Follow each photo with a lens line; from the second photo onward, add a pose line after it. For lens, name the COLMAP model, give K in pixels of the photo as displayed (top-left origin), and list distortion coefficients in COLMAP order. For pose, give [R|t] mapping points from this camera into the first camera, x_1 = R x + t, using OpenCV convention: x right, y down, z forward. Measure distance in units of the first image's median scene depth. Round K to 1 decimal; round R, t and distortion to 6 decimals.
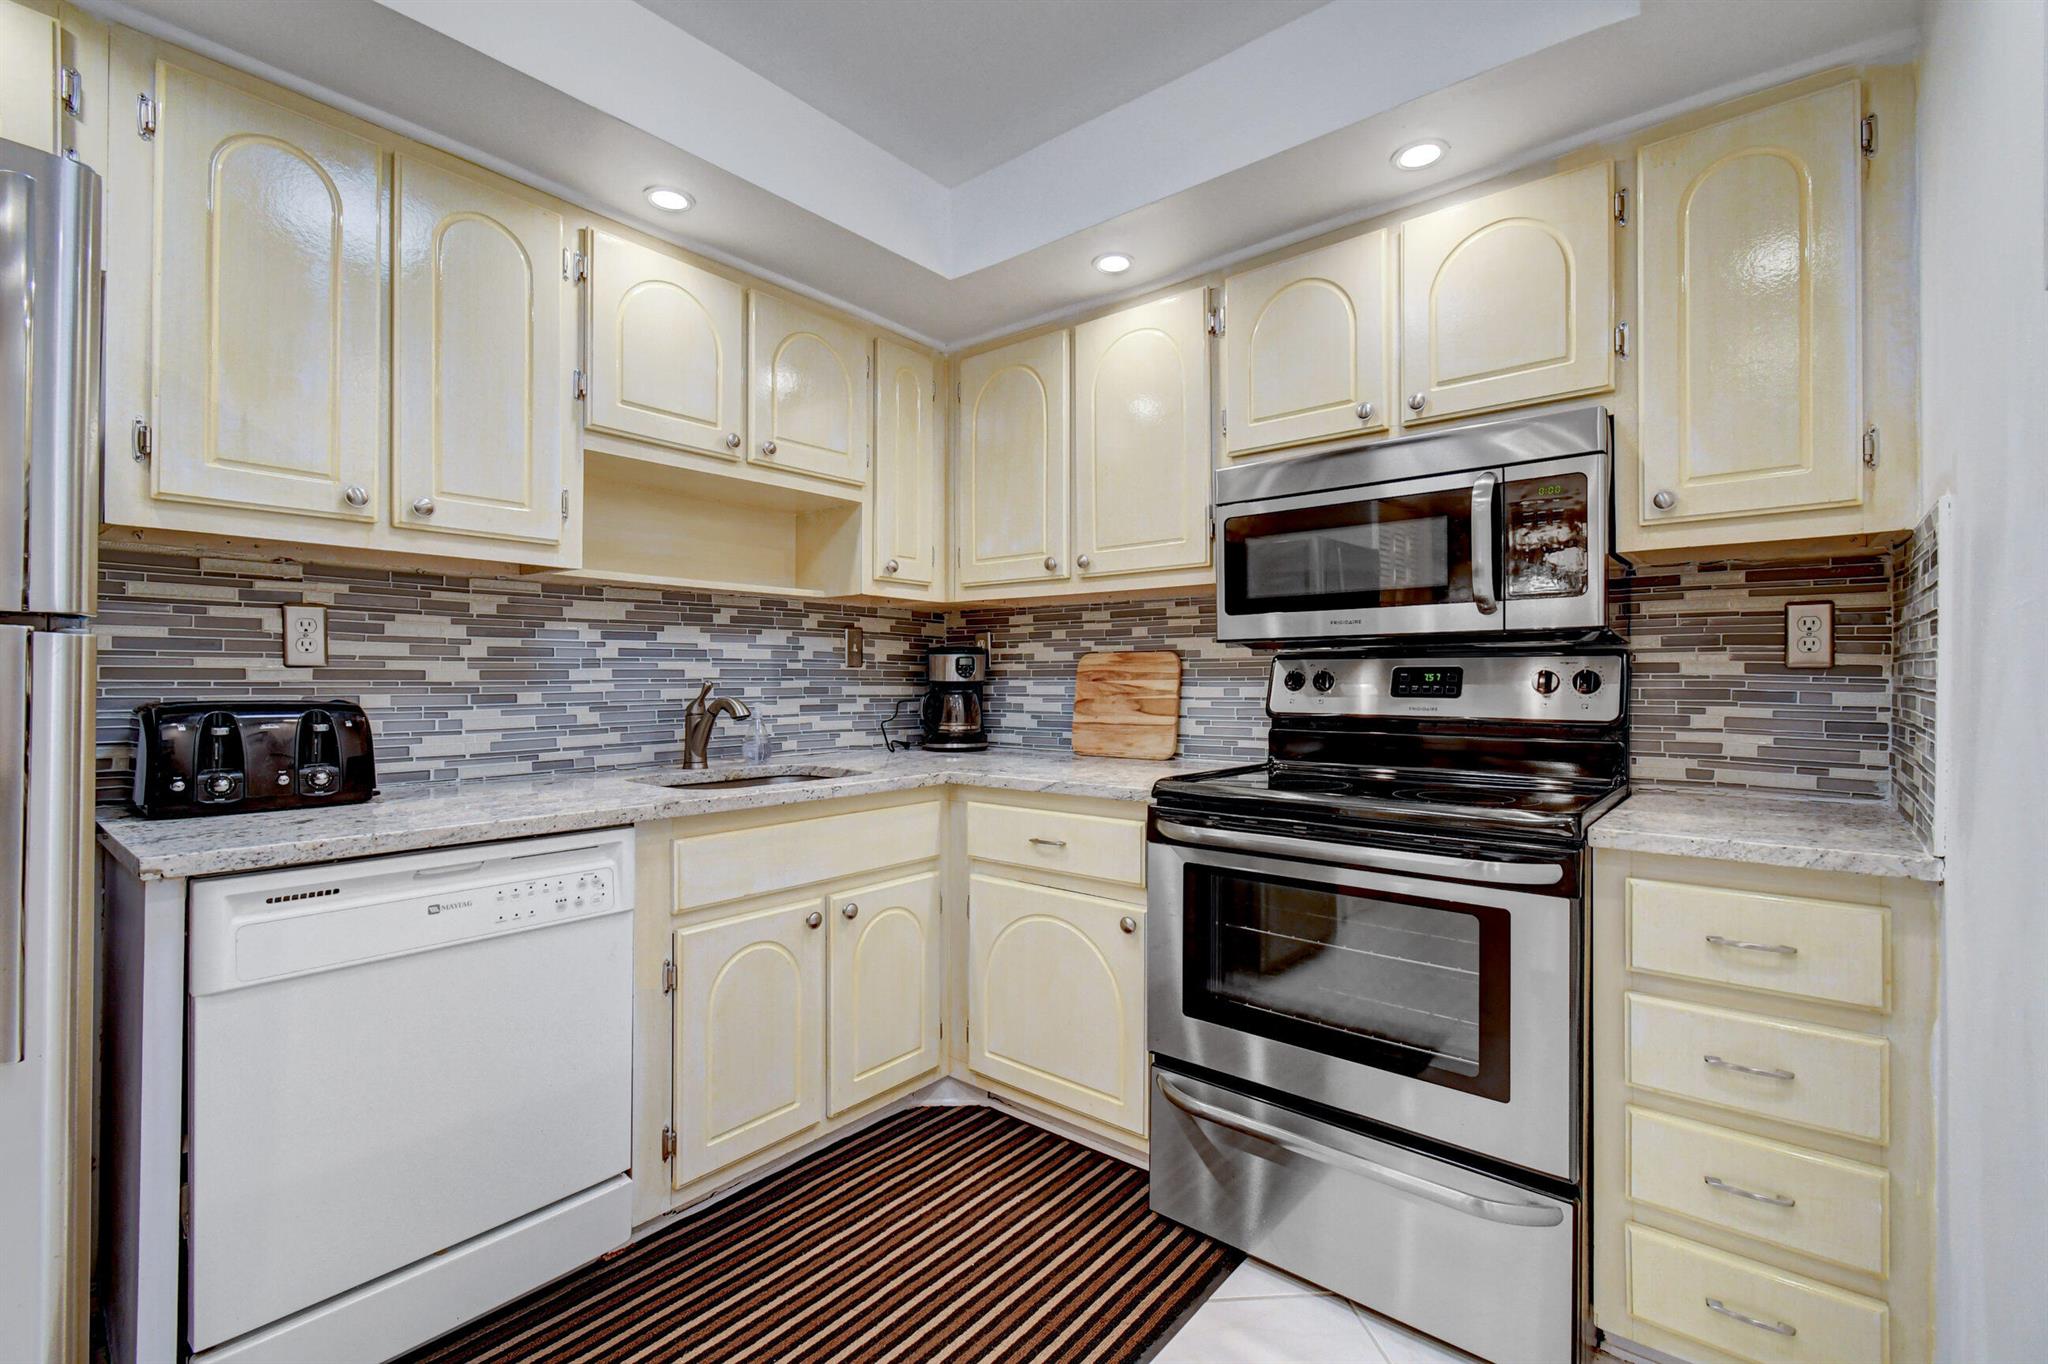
lens RADIAL K [[904.8, 0, 1029.7], [0, 904.8, 681.9], [0, 0, 1]] dist [0.005037, -0.001397]
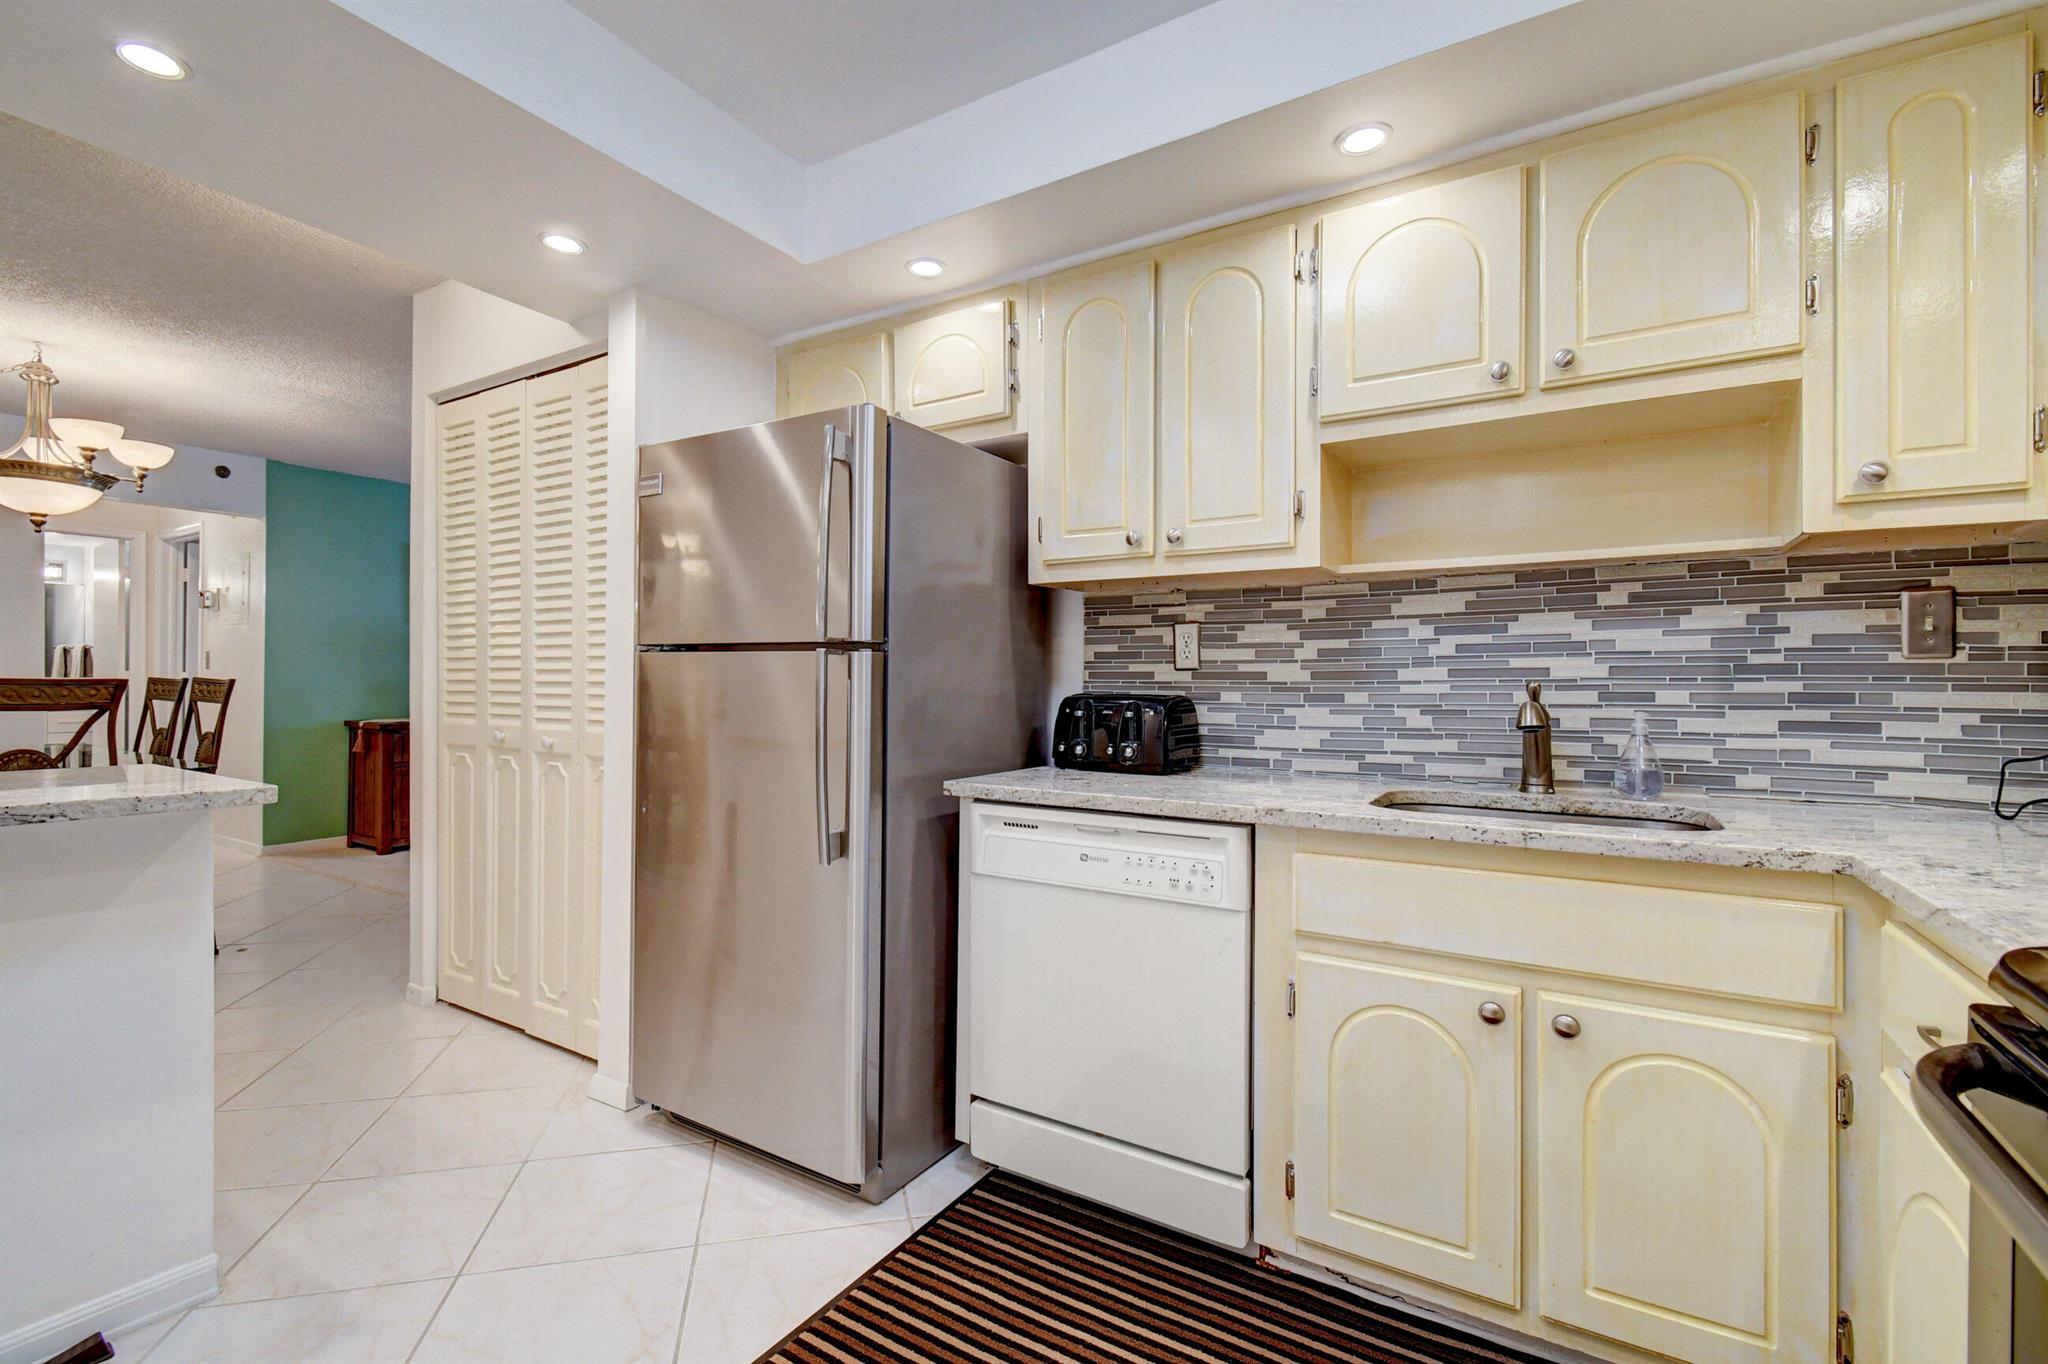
lens RADIAL K [[904.8, 0, 1016.1], [0, 904.8, 679.8], [0, 0, 1]] dist [0.005037, -0.001397]
pose [[0.124448, -0.005461, -0.992211, 0.413050], [-0.007713, 0.999949, -0.006471, 0.007157], [0.992196, 0.008458, 0.124400, 0.517525]]
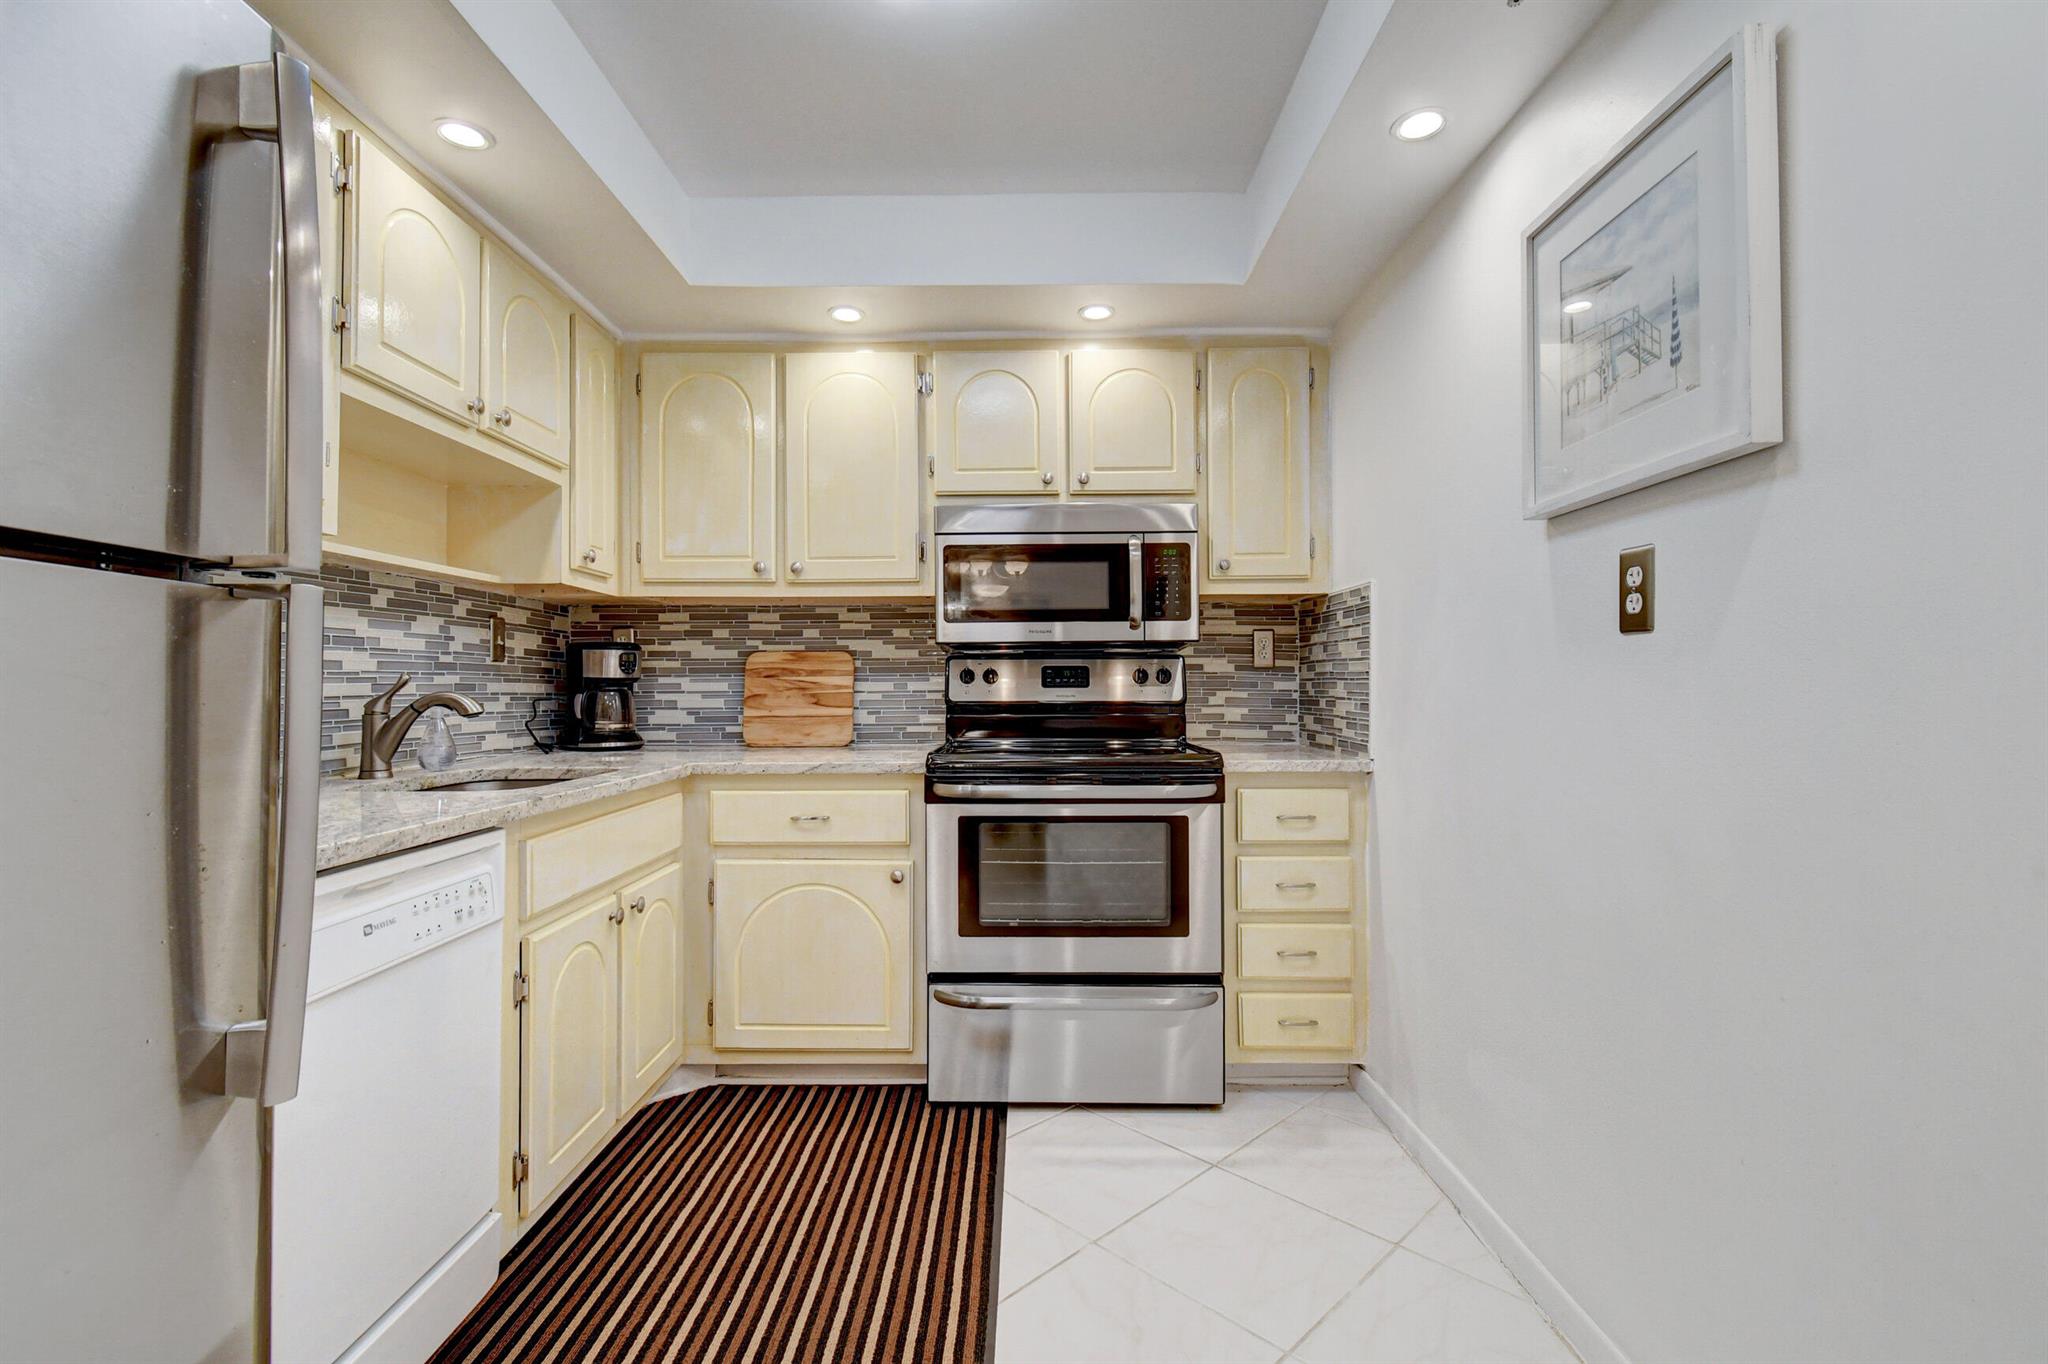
lens RADIAL K [[904.8, 0, 1034.4], [0, 904.8, 682.0], [0, 0, 1]] dist [0.005037, -0.001397]
pose [[0.772675, -0.000223, 0.634802, -0.496211], [0.005602, 0.999963, -0.006468, 0.017691], [-0.634777, 0.008554, 0.772648, -0.045217]]
